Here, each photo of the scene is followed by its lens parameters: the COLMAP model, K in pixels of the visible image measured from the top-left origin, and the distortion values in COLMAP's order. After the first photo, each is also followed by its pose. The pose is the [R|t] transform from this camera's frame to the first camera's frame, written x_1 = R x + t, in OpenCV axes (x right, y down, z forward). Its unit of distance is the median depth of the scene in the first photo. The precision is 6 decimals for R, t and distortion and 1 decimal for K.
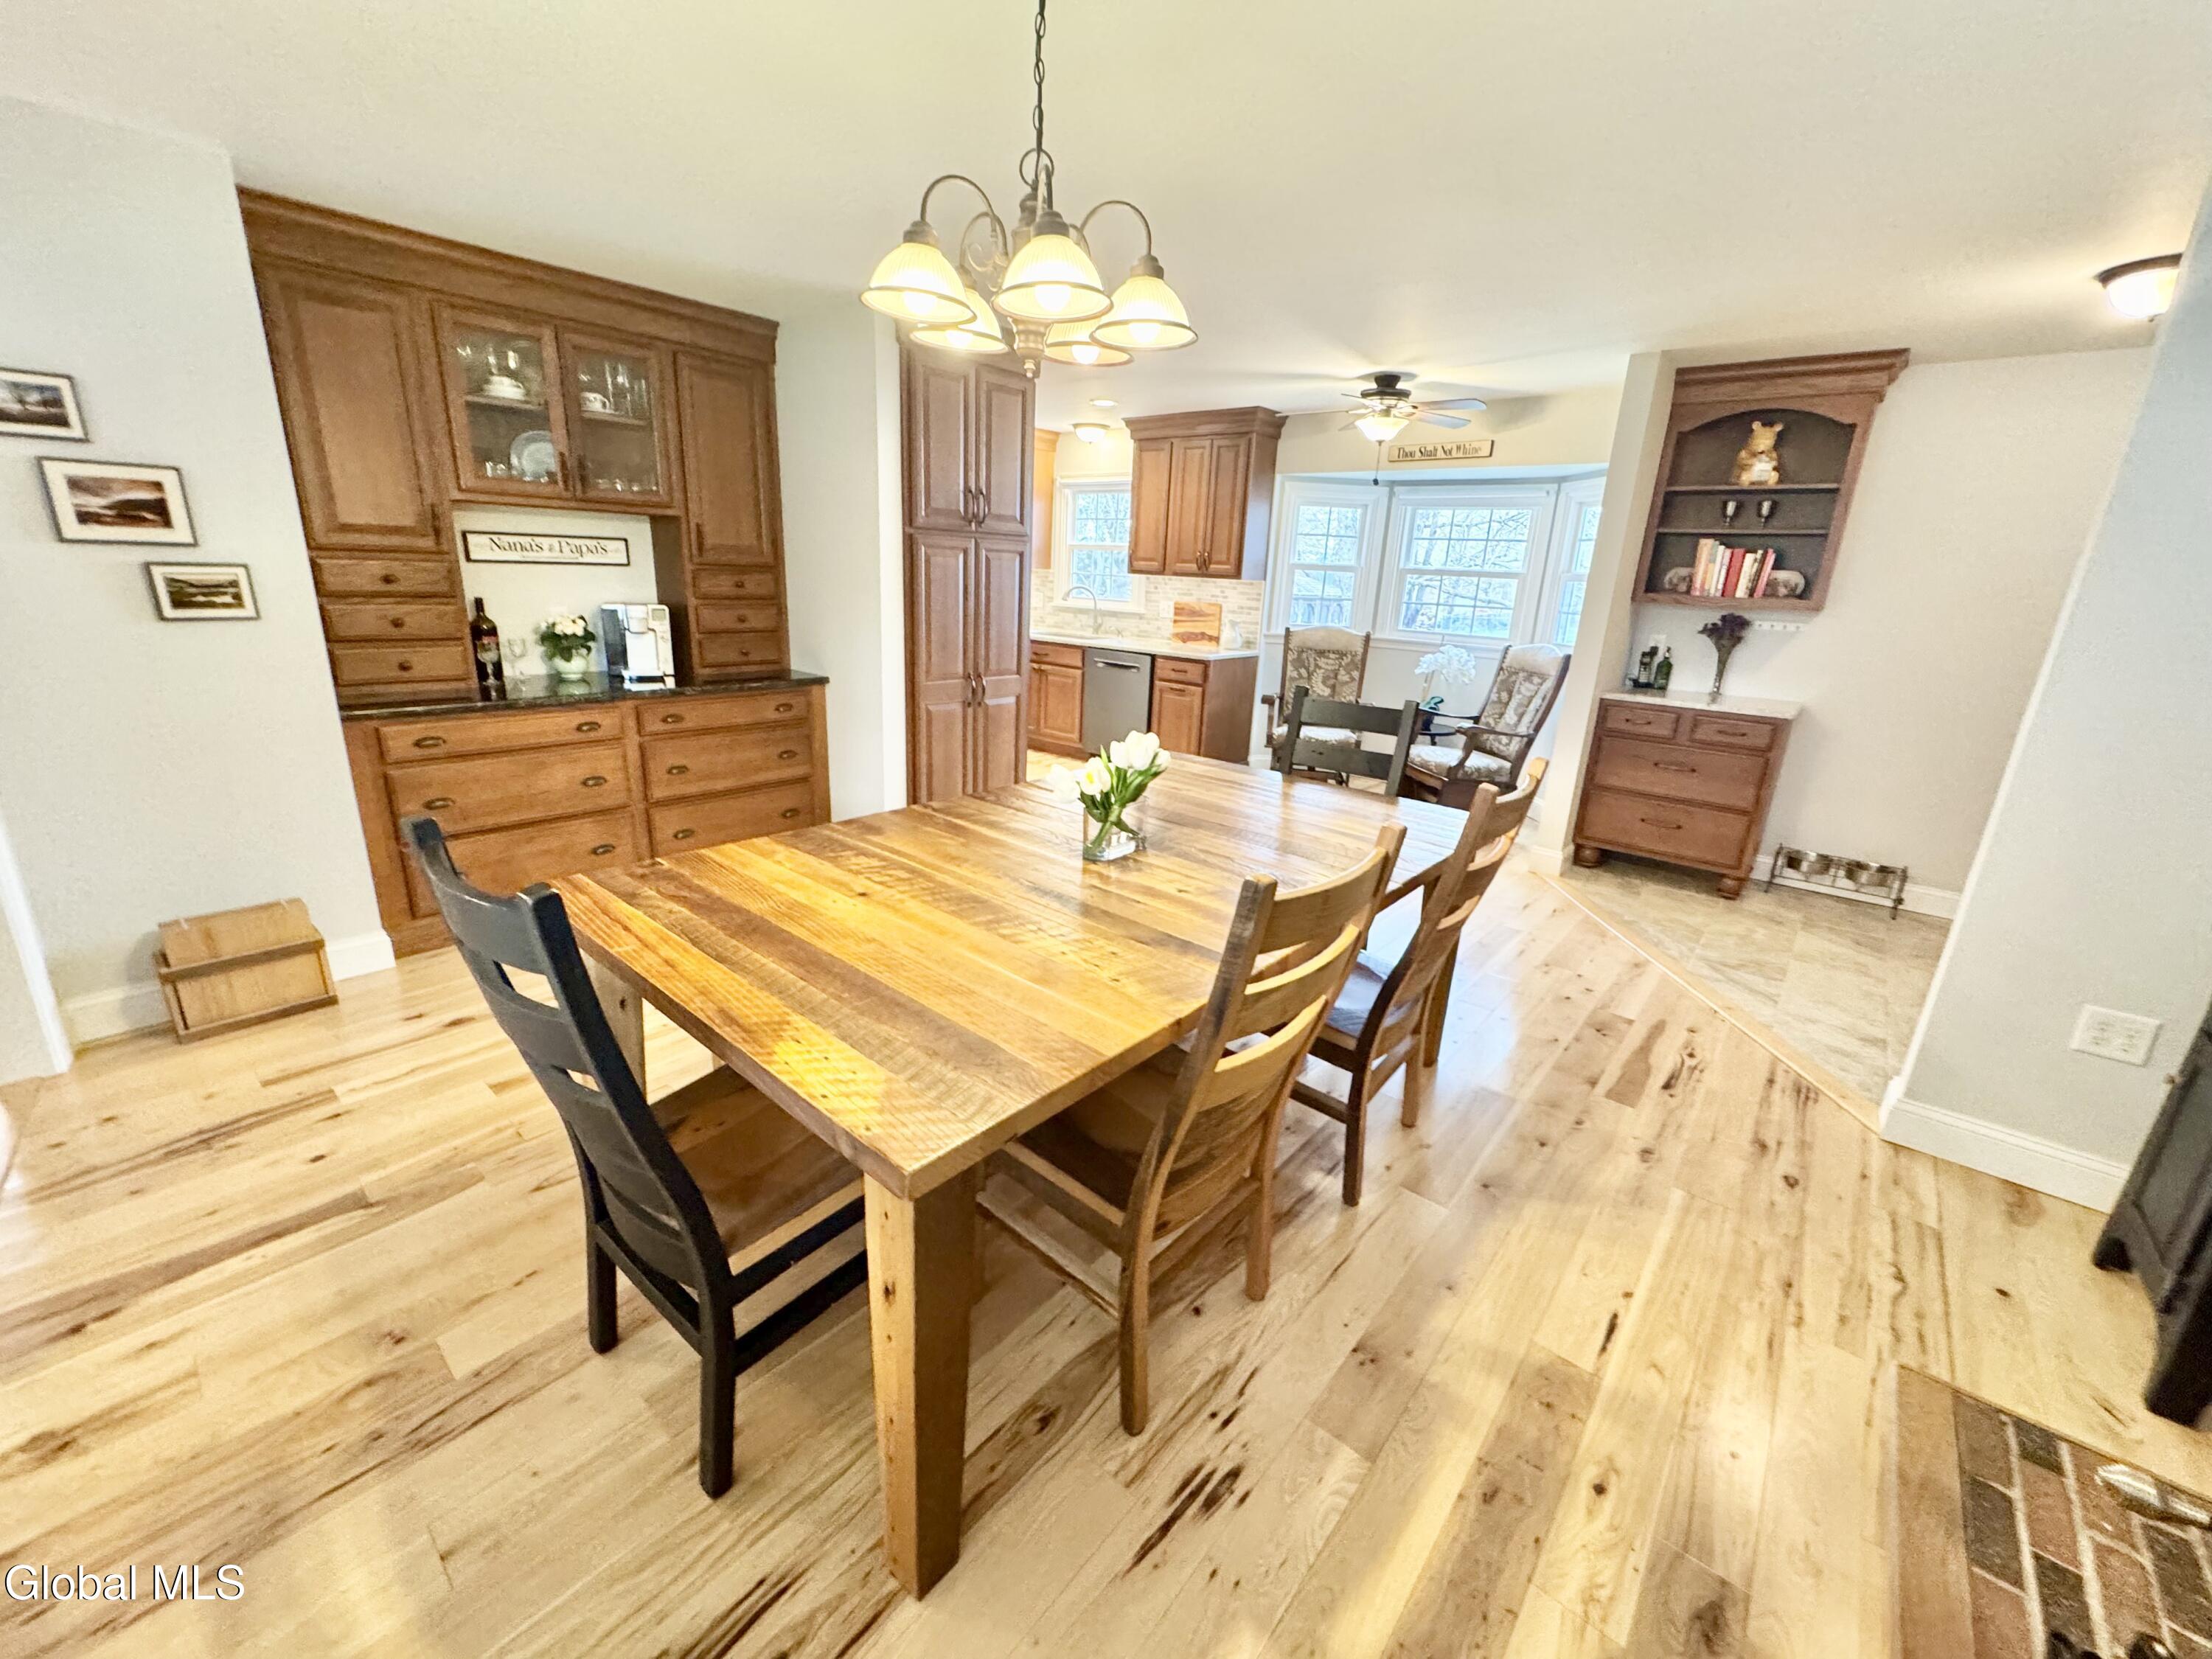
lens RADIAL K [[882.1, 0, 1108.2], [0, 882.1, 826.0], [0, 0, 1]] dist [-0.000596, 0.000329]
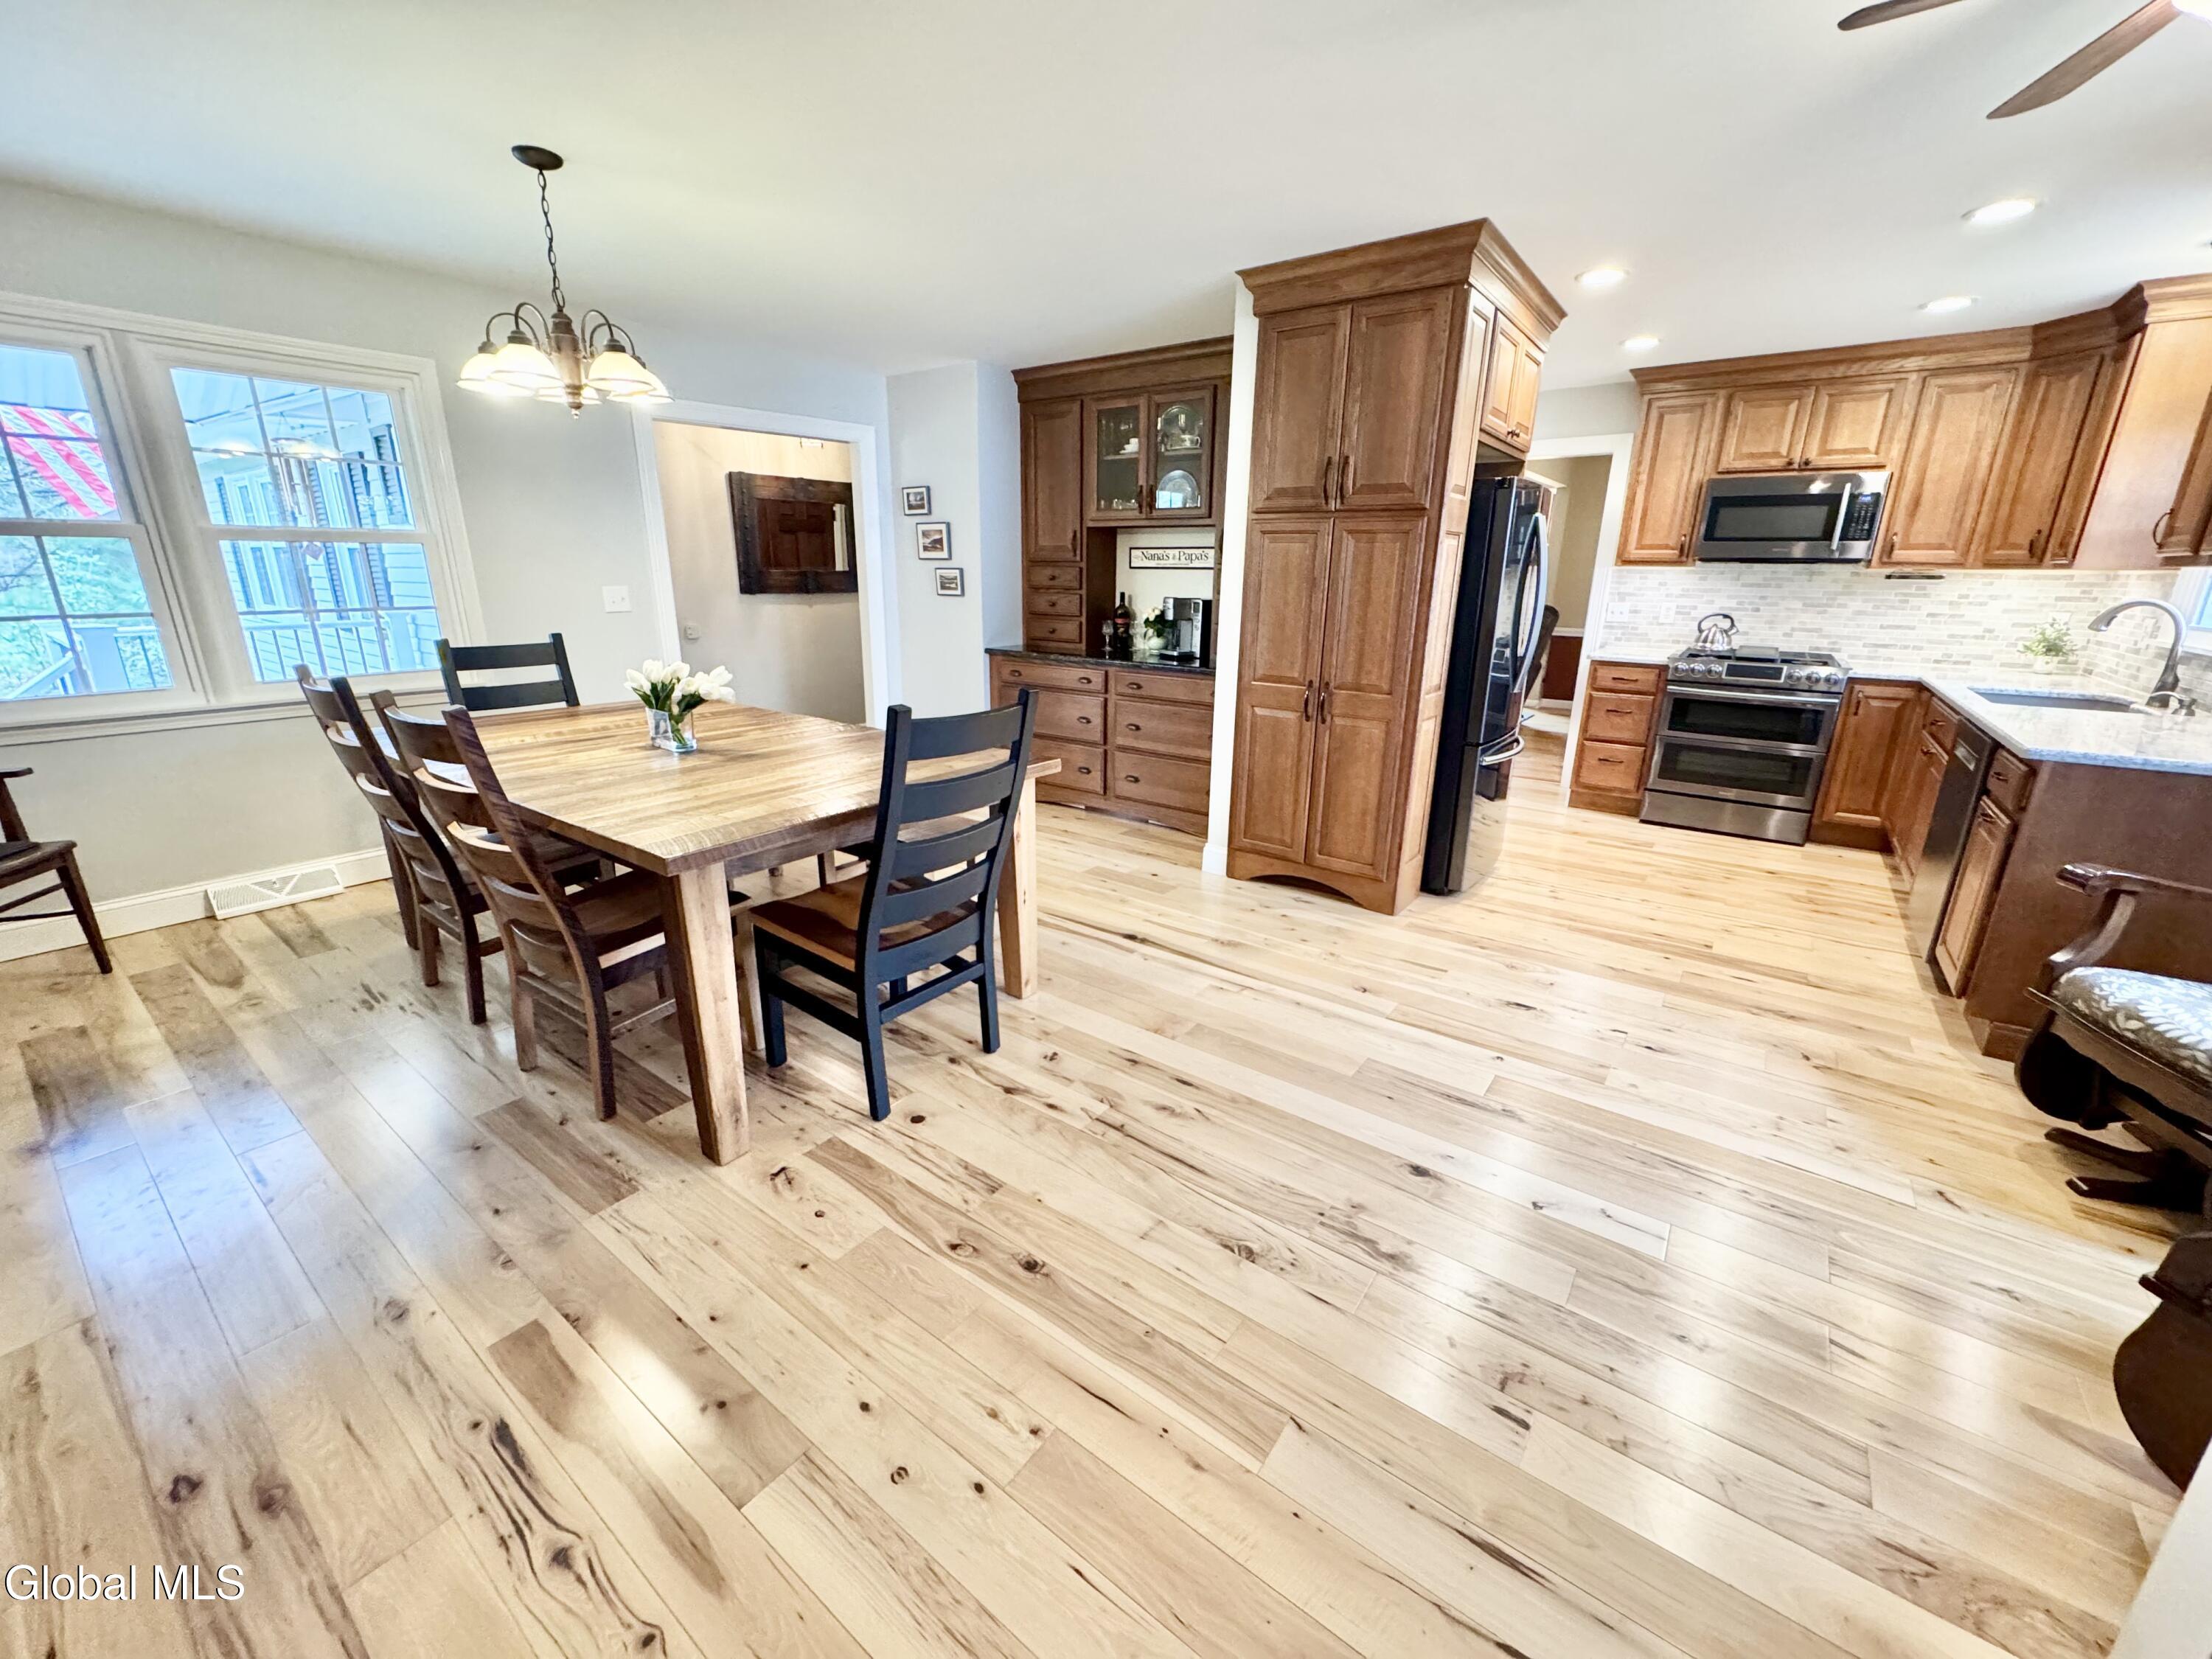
lens RADIAL K [[882.1, 0, 1105.4], [0, 882.1, 828.5], [0, 0, 1]] dist [-0.000596, 0.000329]
pose [[0.065481, 0.240405, -0.968461, 0.928870], [-0.291883, 0.932710, 0.211795, -0.222451], [0.954210, 0.268809, 0.131245, 1.011858]]
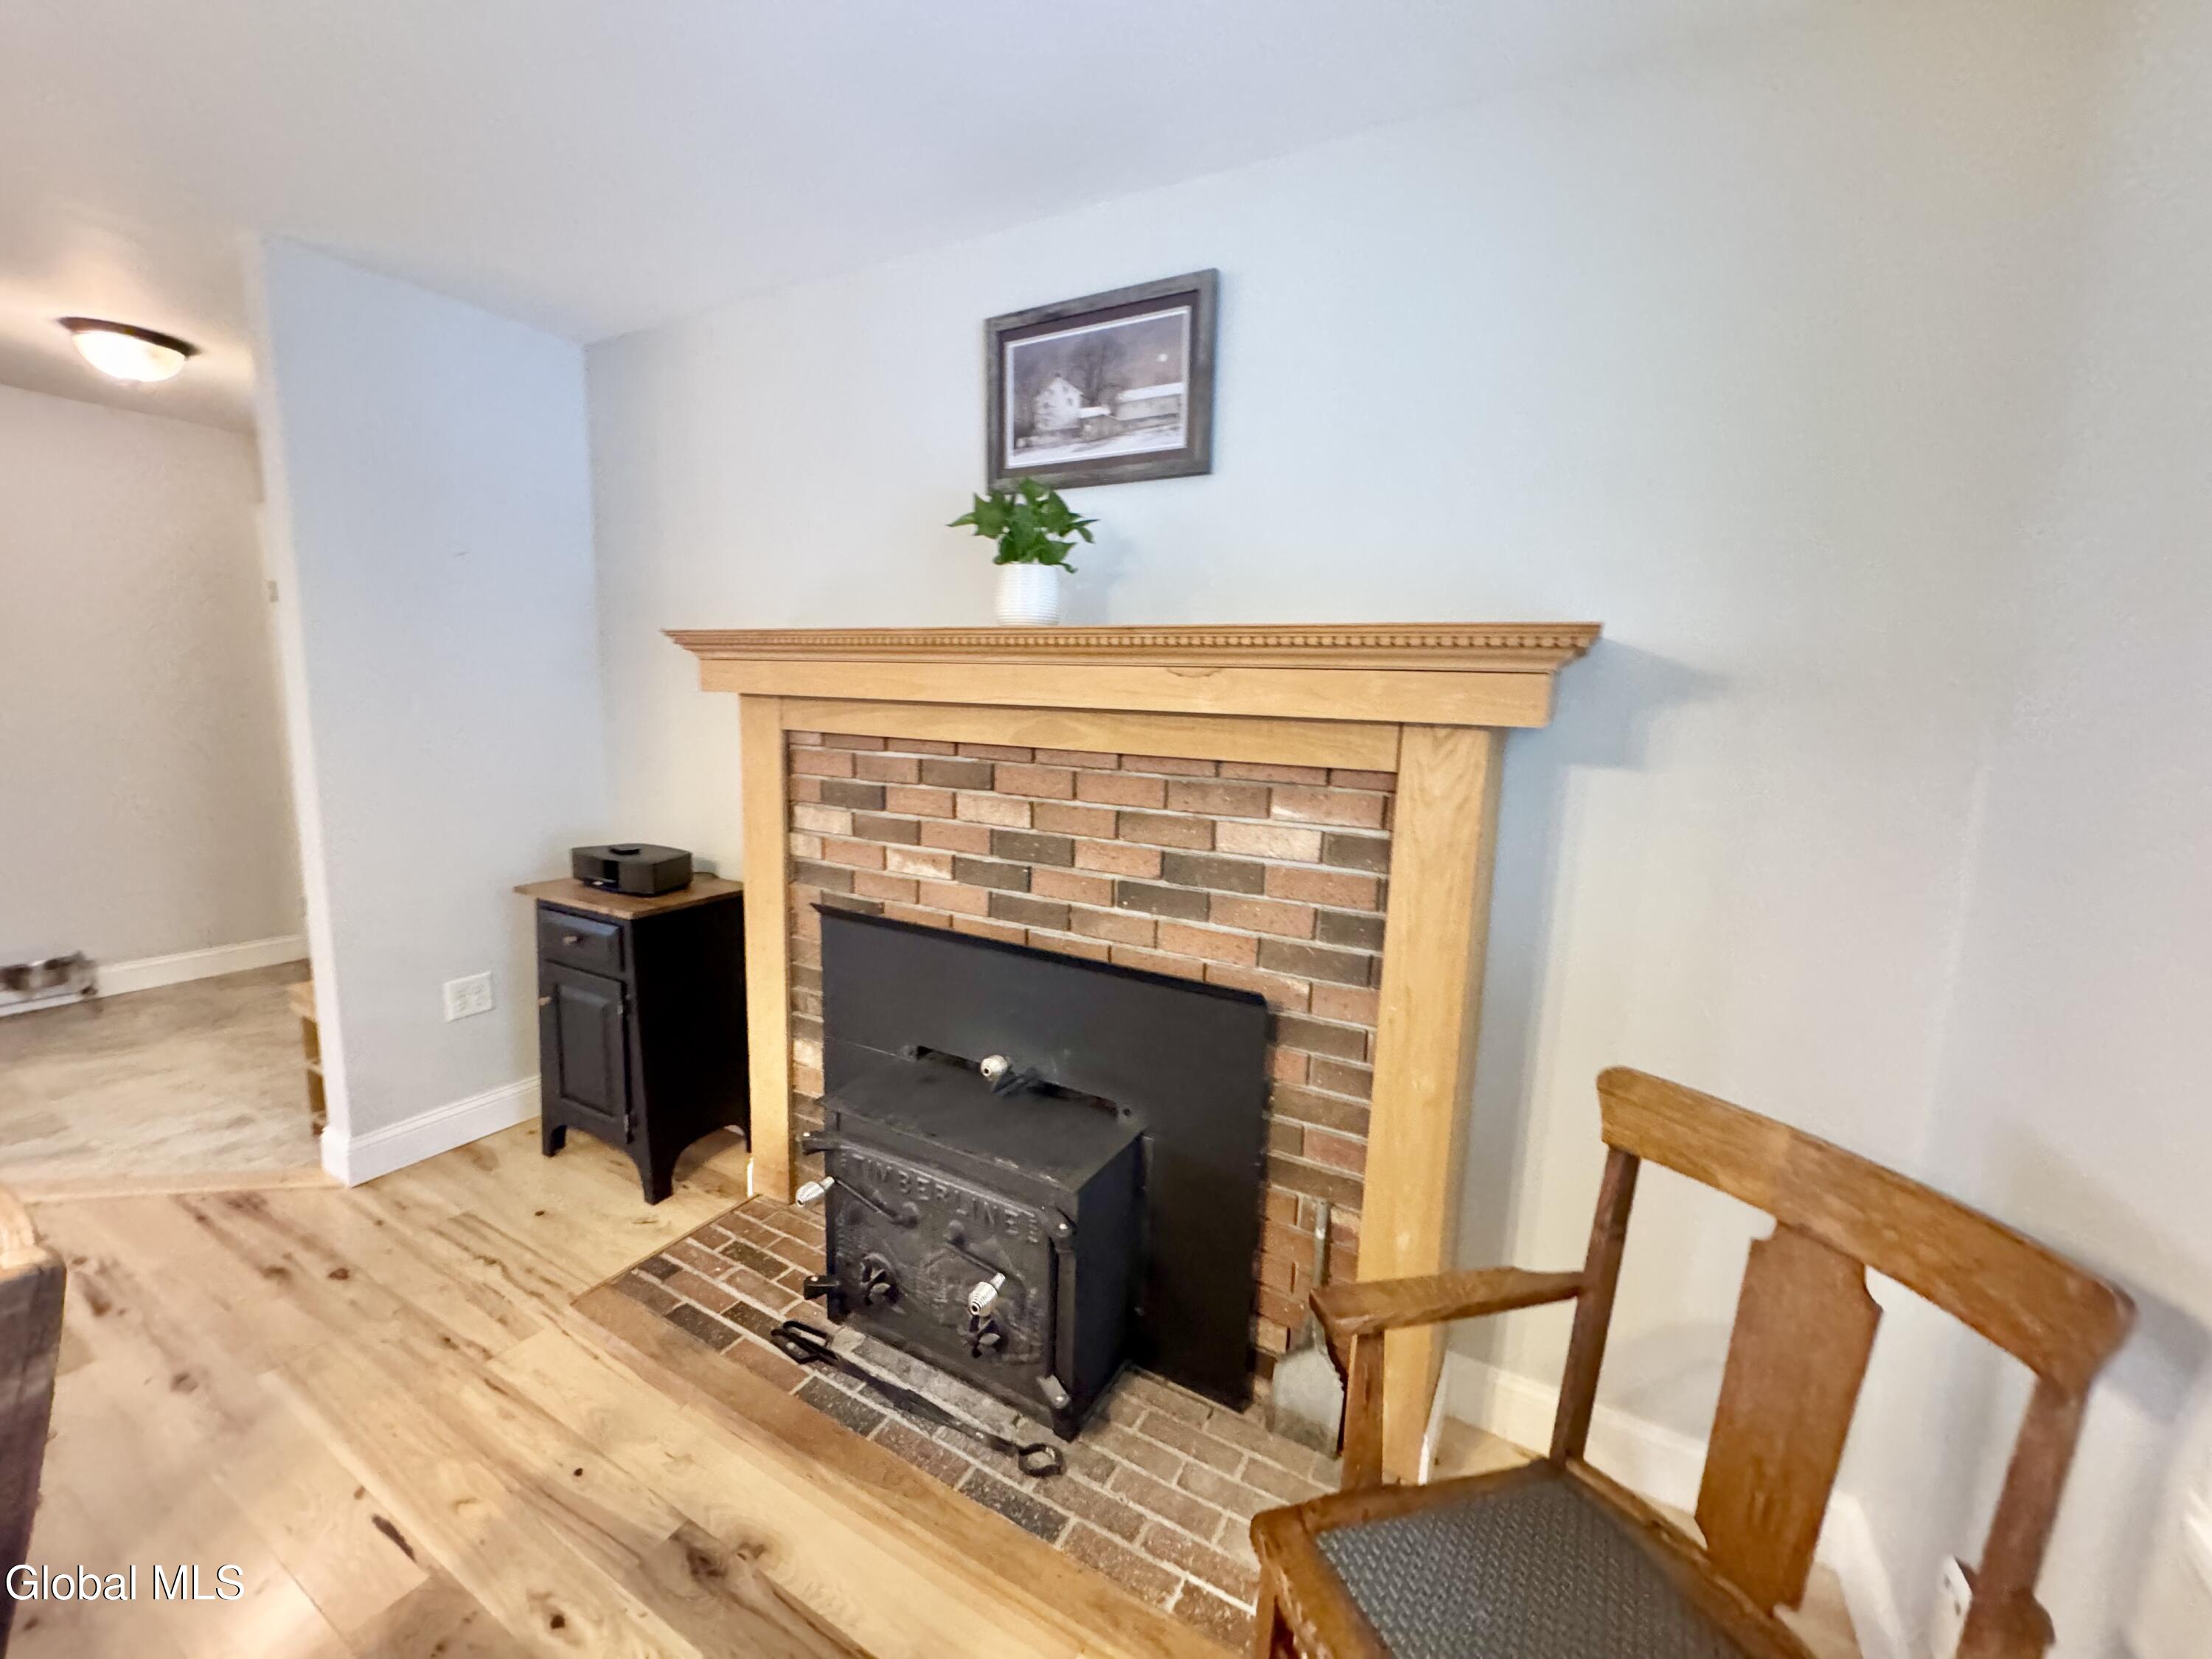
lens RADIAL K [[882.1, 0, 1100.6], [0, 882.1, 827.6], [0, 0, 1]] dist [-0.000596, 0.000329]
pose [[-0.189134, -0.195675, 0.962258, -0.126638], [0.237293, 0.941793, 0.238154, -0.050493], [-0.952849, 0.273380, -0.131693, 0.170576]]
